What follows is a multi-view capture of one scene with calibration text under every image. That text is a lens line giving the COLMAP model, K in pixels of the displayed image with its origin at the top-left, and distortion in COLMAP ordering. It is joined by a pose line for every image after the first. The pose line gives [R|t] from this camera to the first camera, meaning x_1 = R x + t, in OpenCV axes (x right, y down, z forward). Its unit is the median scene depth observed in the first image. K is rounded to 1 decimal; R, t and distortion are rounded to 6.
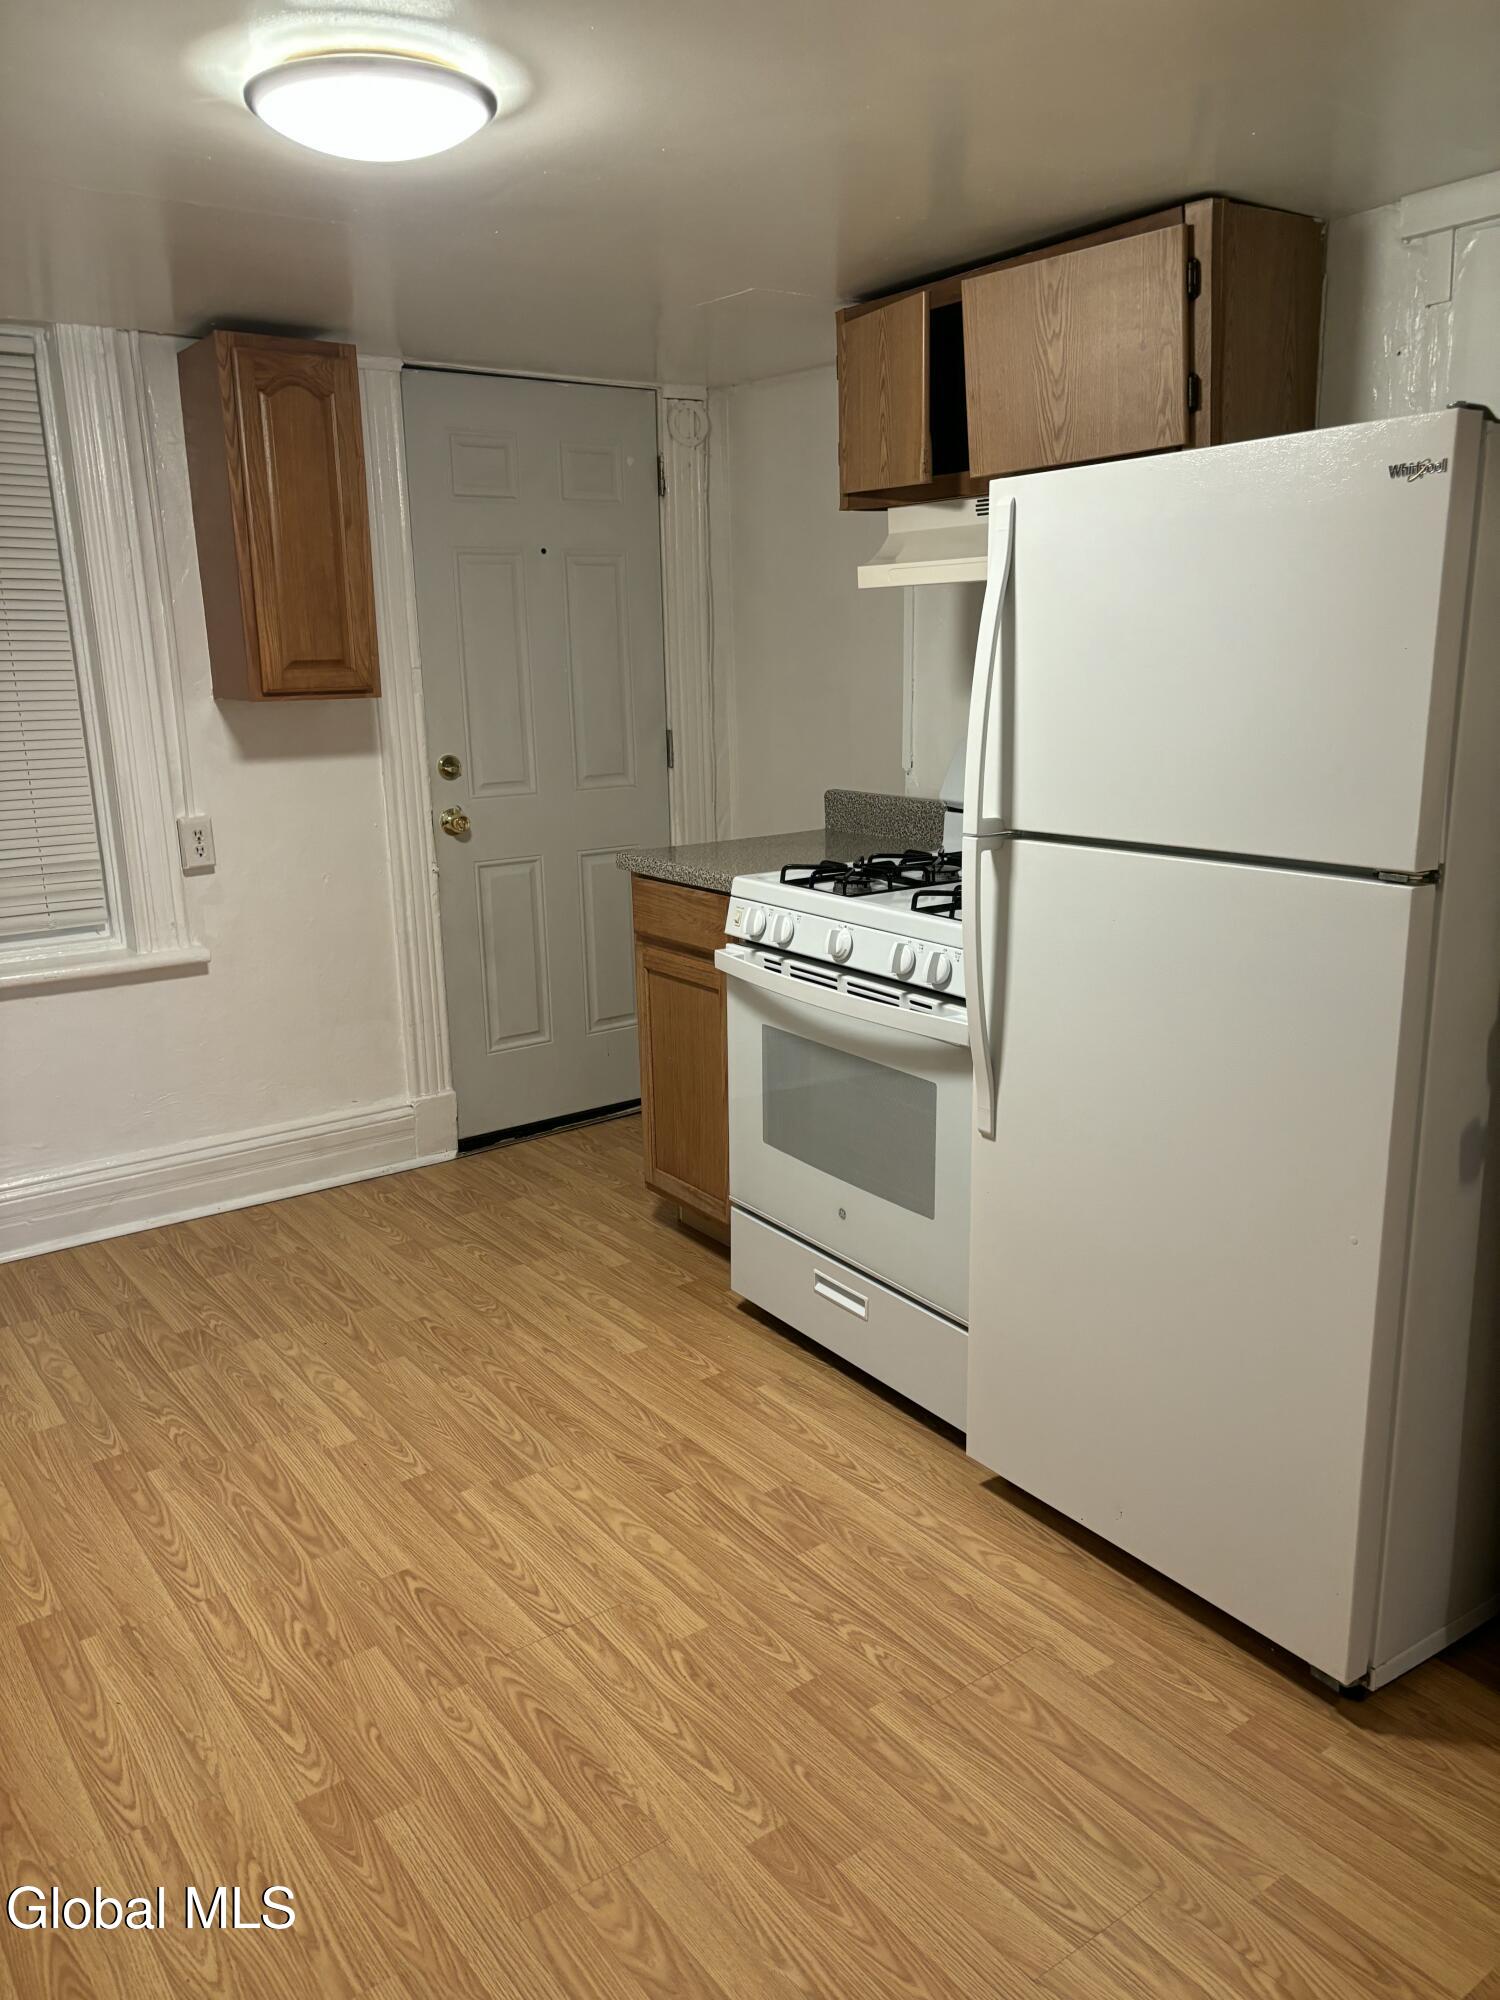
lens RADIAL K [[1510.9, 0, 739.6], [0, 1510.9, 1003.7], [0, 0, 1]] dist [0.026287, -0.013298]
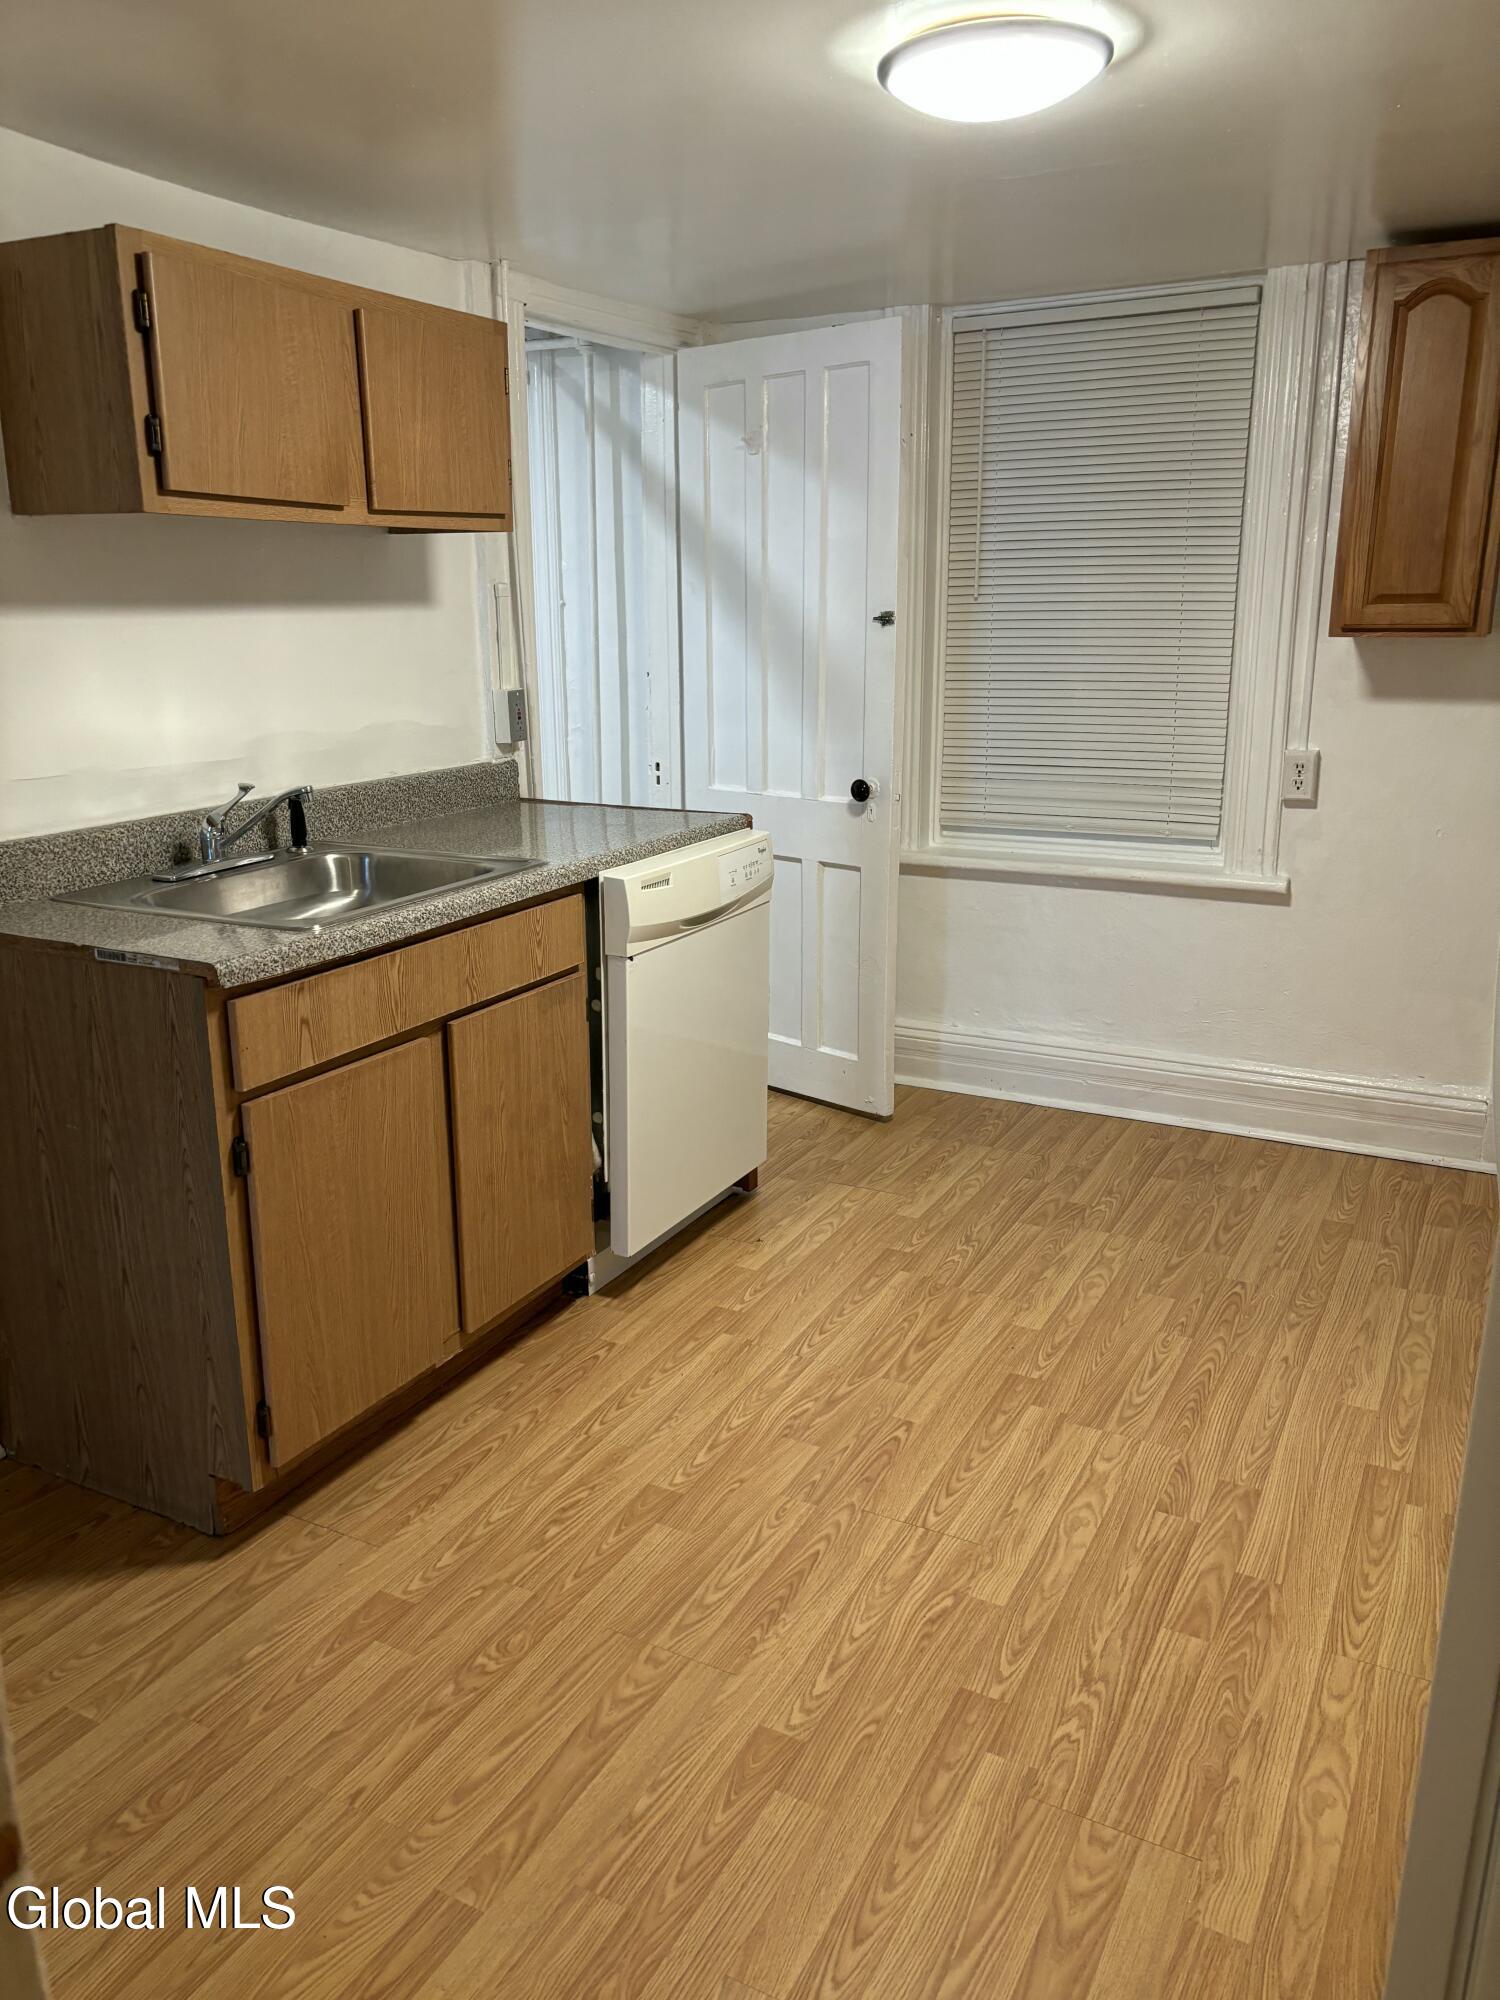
lens RADIAL K [[1510.9, 0, 737.6], [0, 1510.9, 1002.9], [0, 0, 1]] dist [0.026287, -0.013298]
pose [[0.439285, 0.250391, -0.862747, 0.566138], [-0.211531, 0.962198, 0.171550, -0.080134], [0.873089, 0.107138, 0.475644, 0.306864]]
